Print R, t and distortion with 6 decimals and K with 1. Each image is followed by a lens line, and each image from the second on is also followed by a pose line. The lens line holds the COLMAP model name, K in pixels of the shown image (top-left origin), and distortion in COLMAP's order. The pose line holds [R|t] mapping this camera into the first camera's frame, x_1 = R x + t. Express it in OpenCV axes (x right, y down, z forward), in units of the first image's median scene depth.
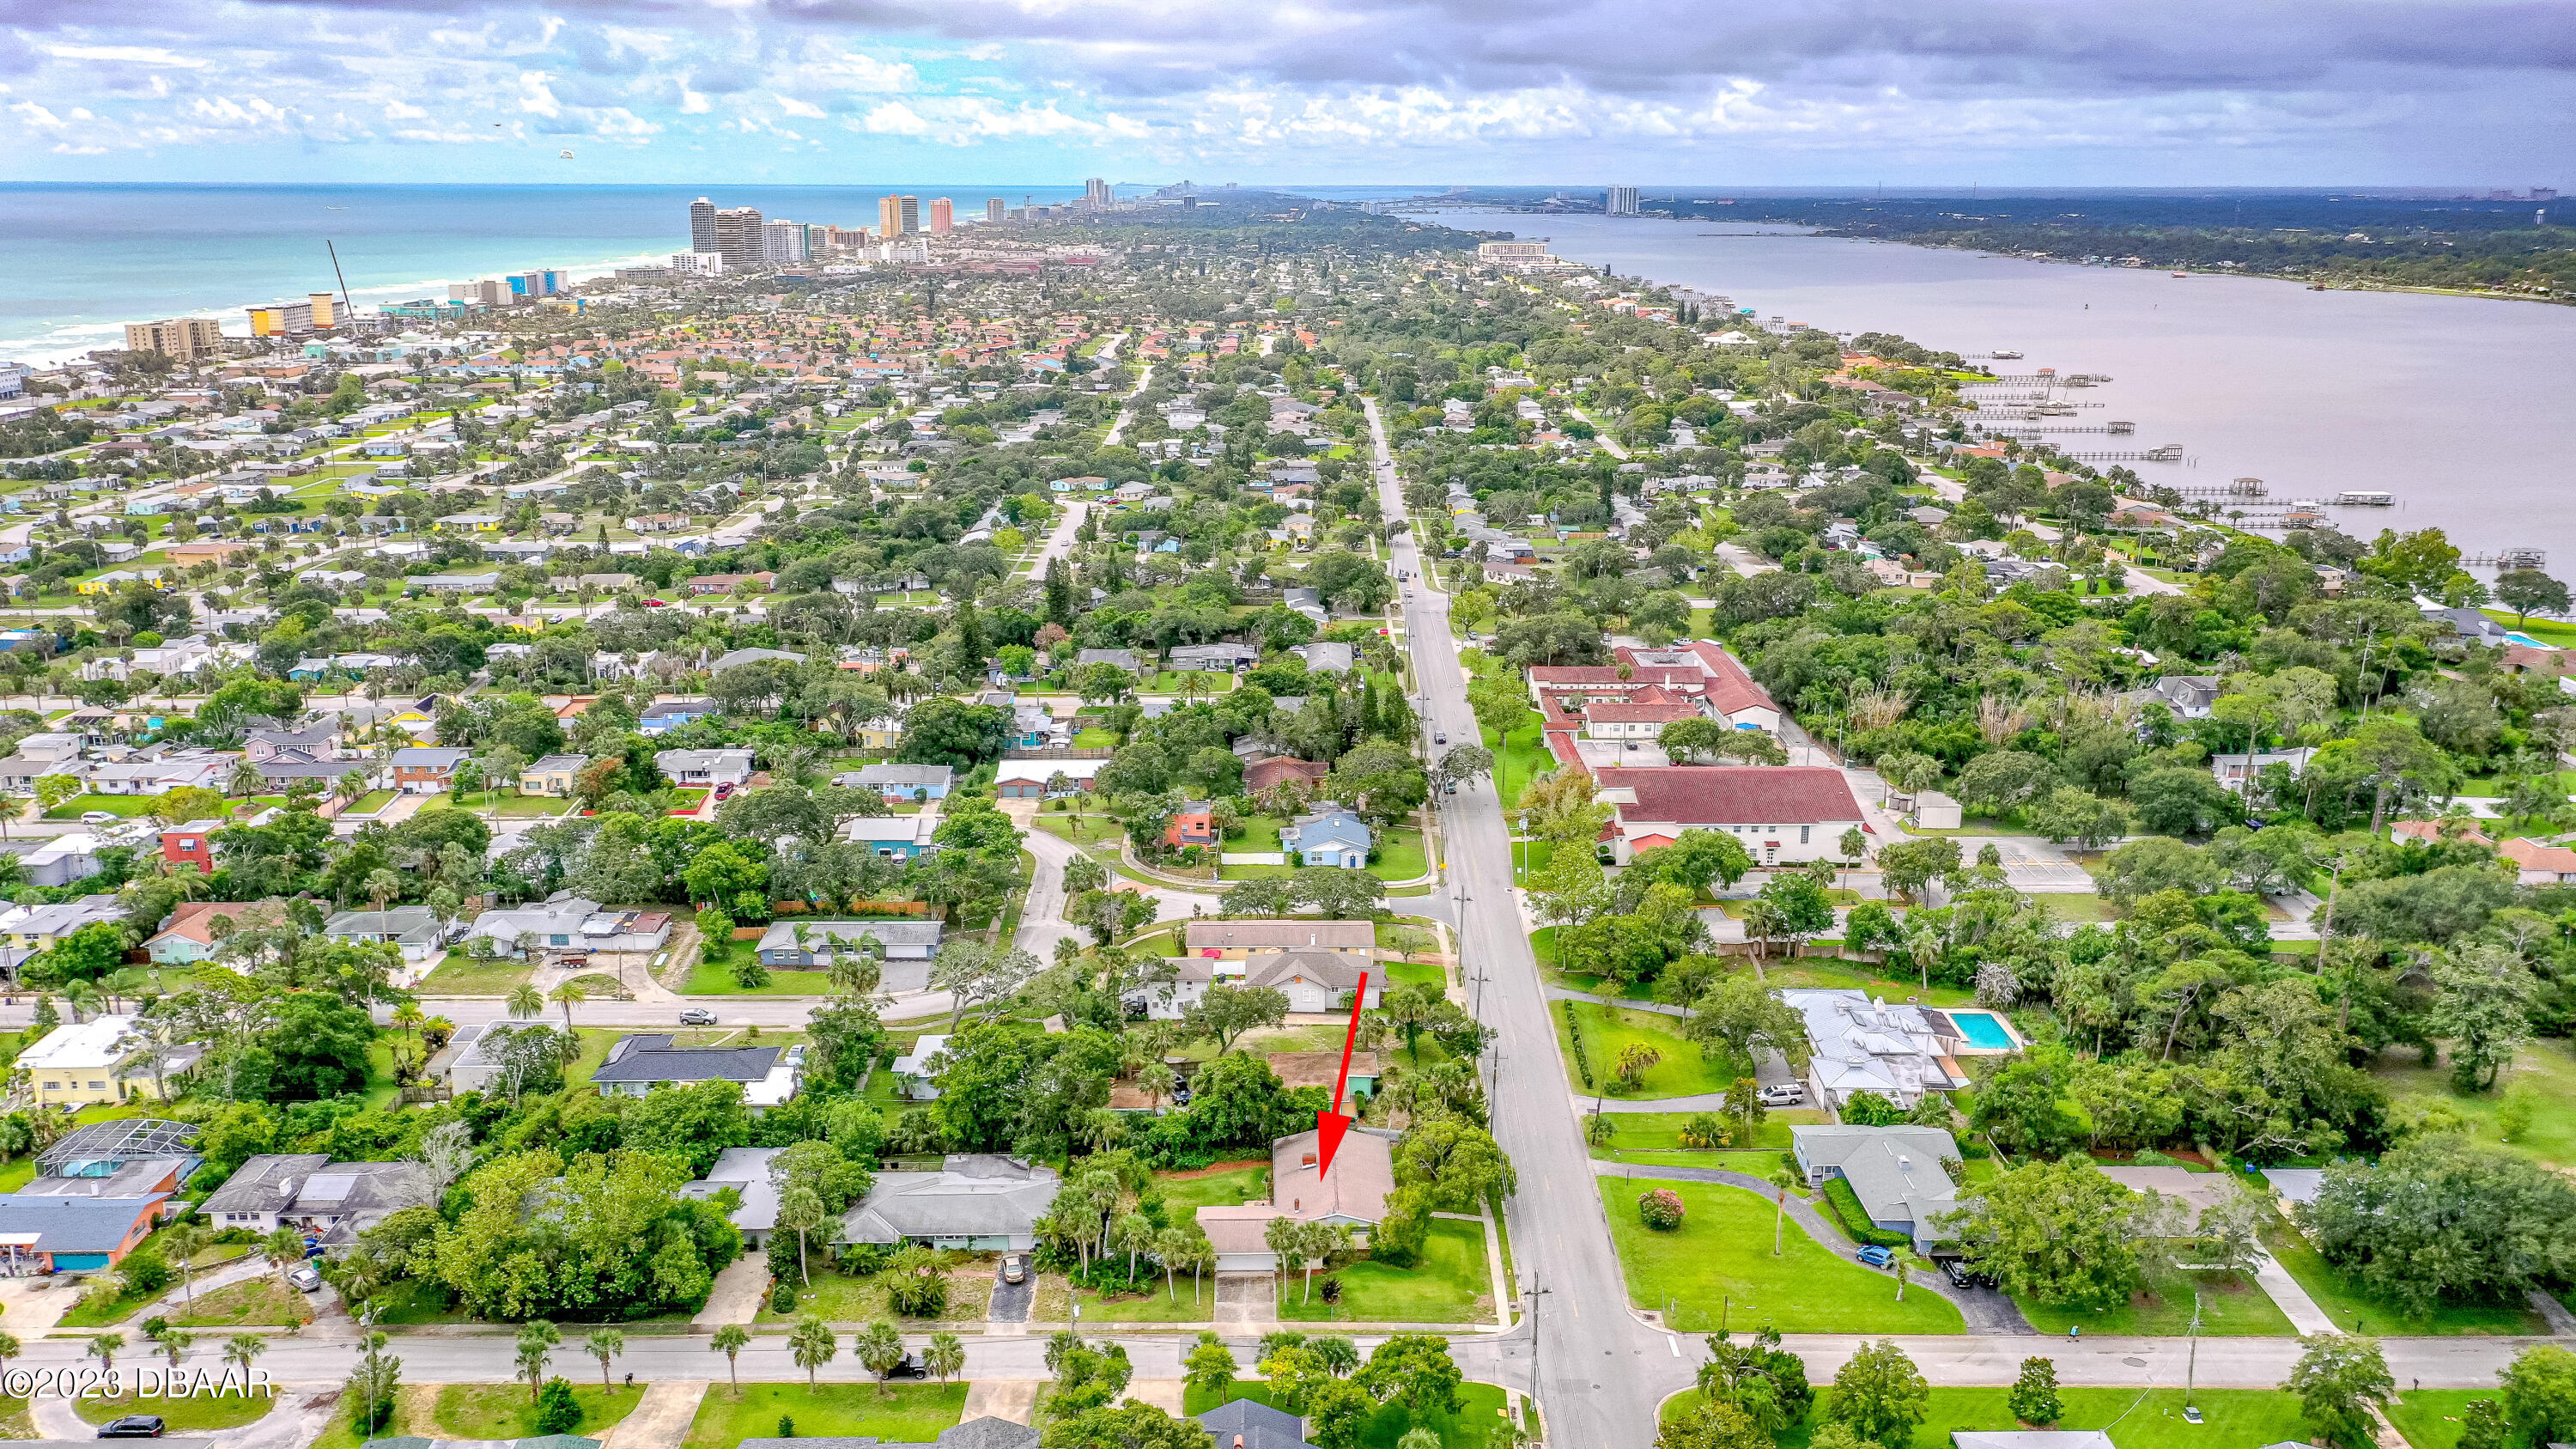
lens RADIAL K [[2256.9, 0, 1288.0], [0, 2256.9, 724.5], [0, 0, 1]] dist [0.009978, -0.004461]
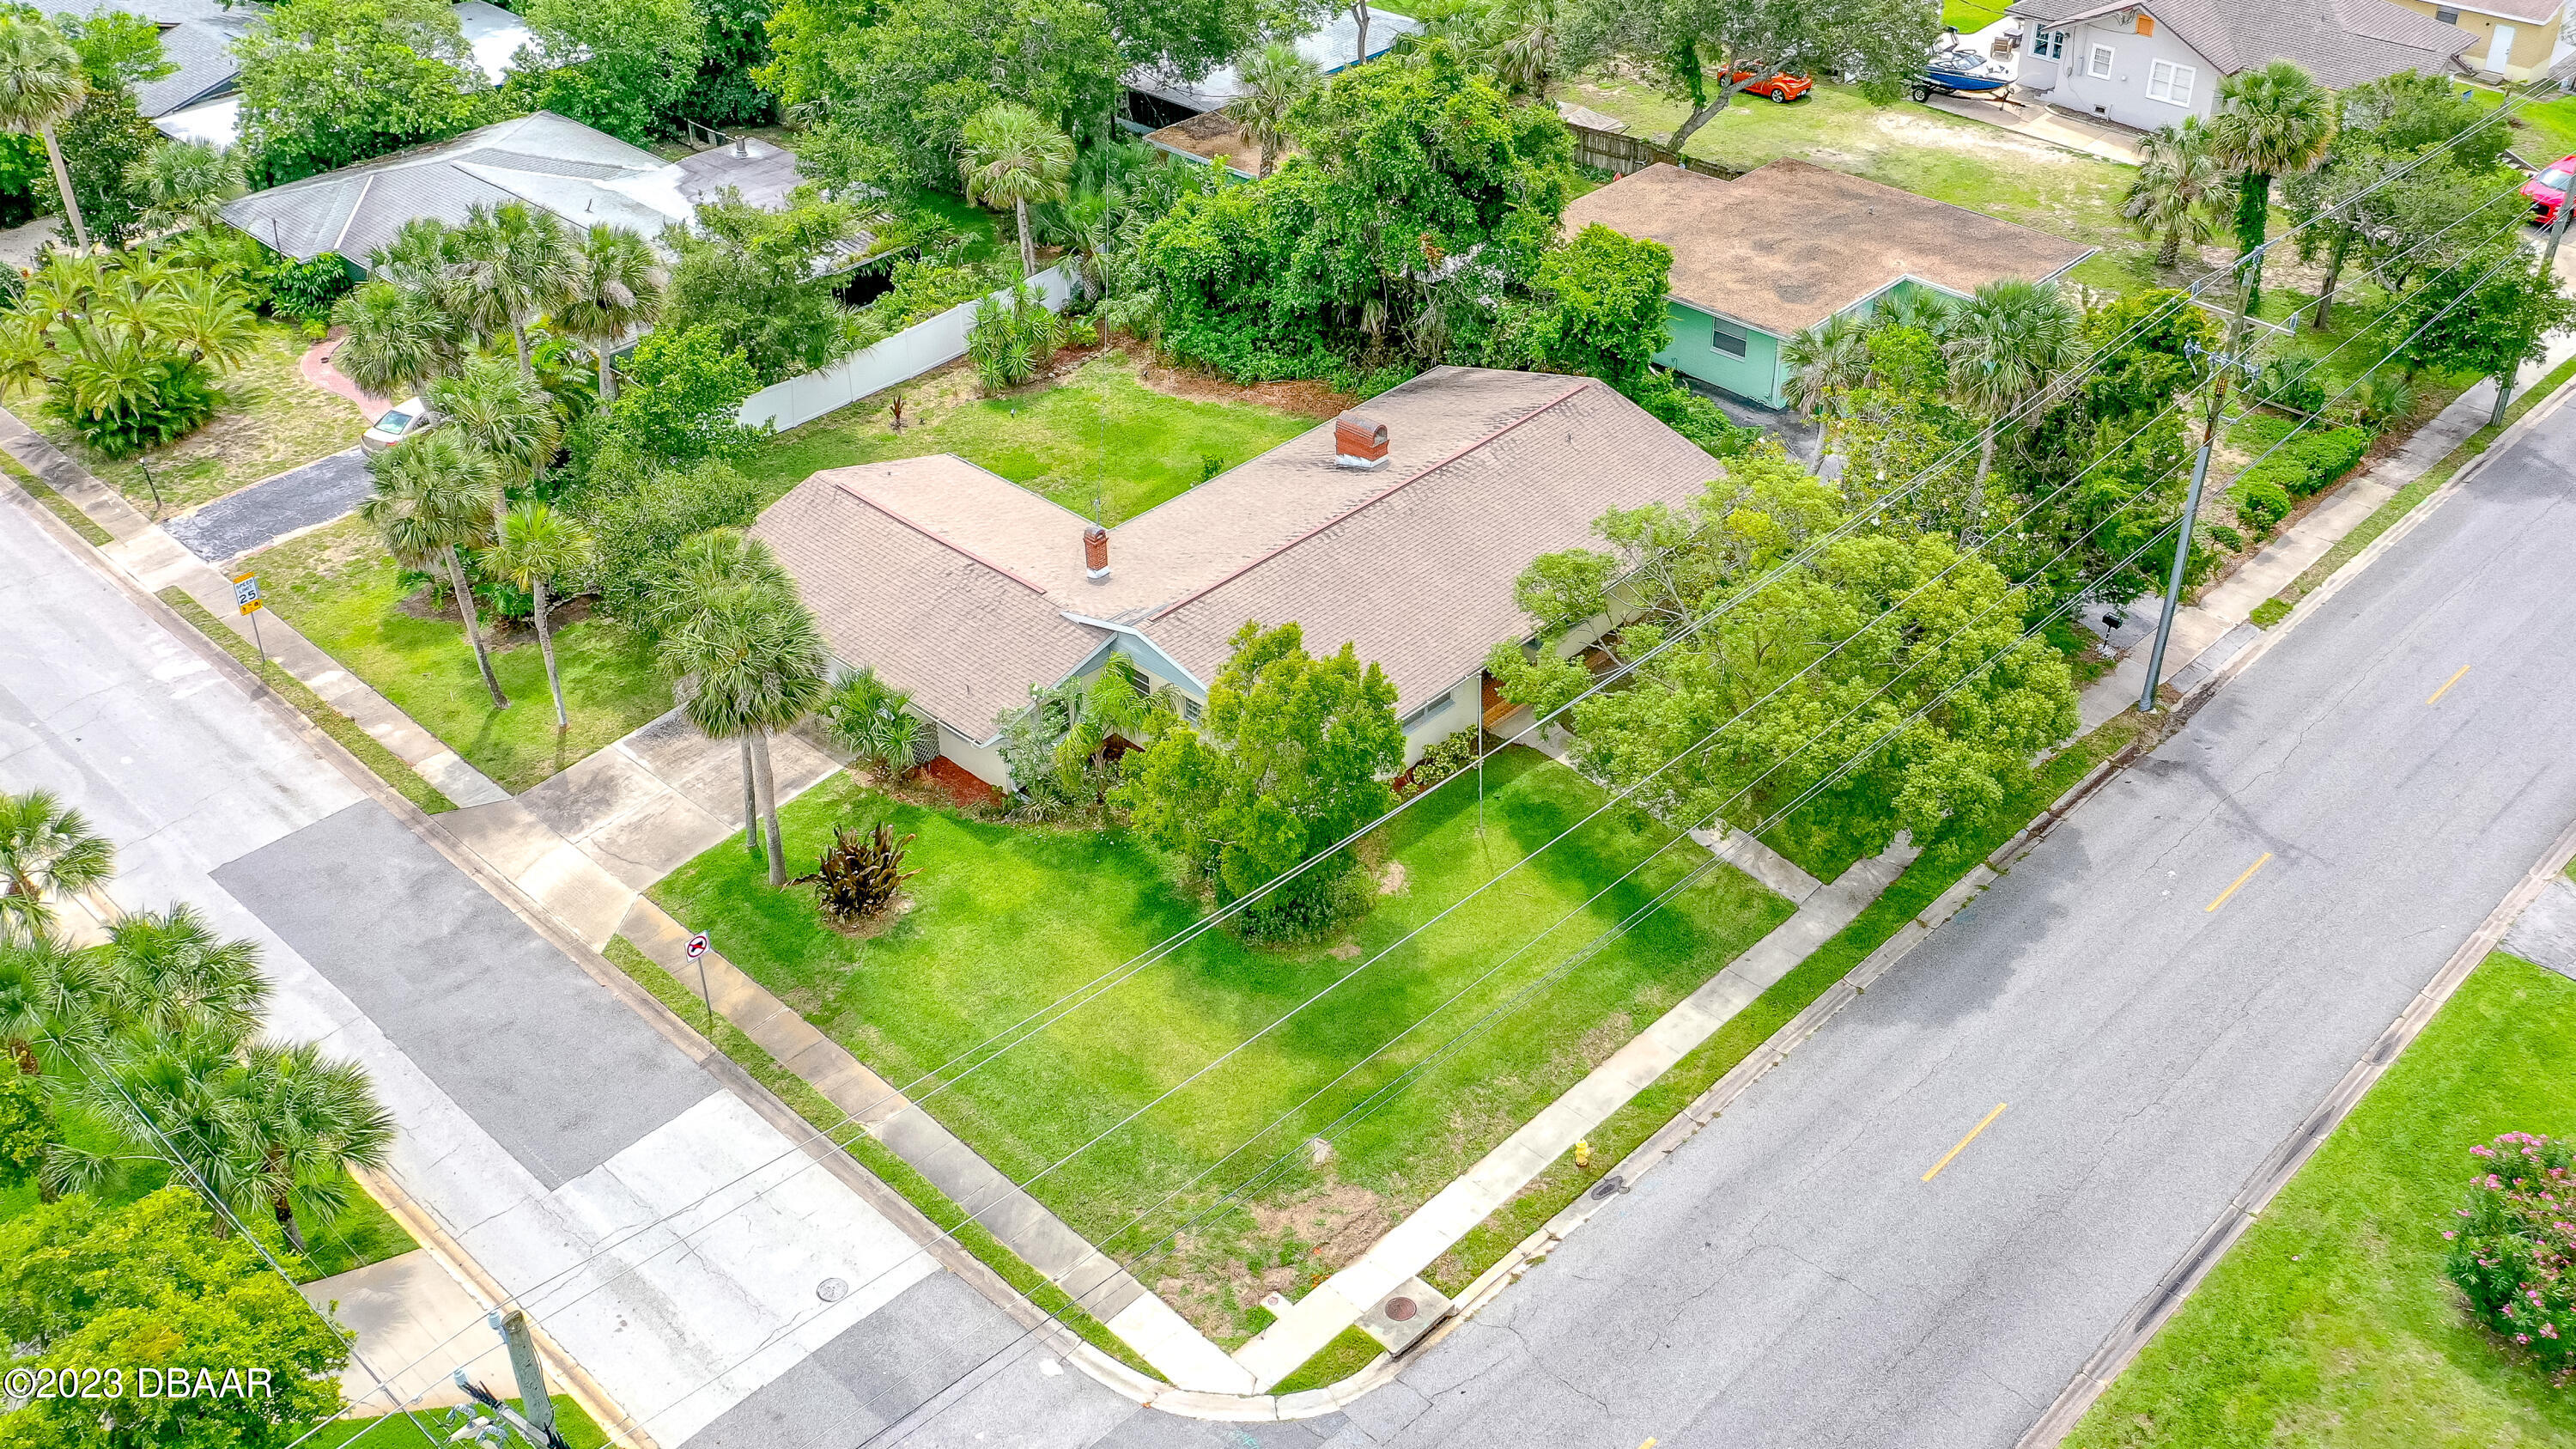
lens RADIAL K [[2256.9, 0, 1288.0], [0, 2256.9, 724.5], [0, 0, 1]] dist [0.009978, -0.004461]
pose [[0.703458, 0.394297, -0.591335, 0.178243], [-0.175646, 0.902641, 0.392923, 0.112727], [0.688691, -0.172538, 0.704226, 0.769228]]
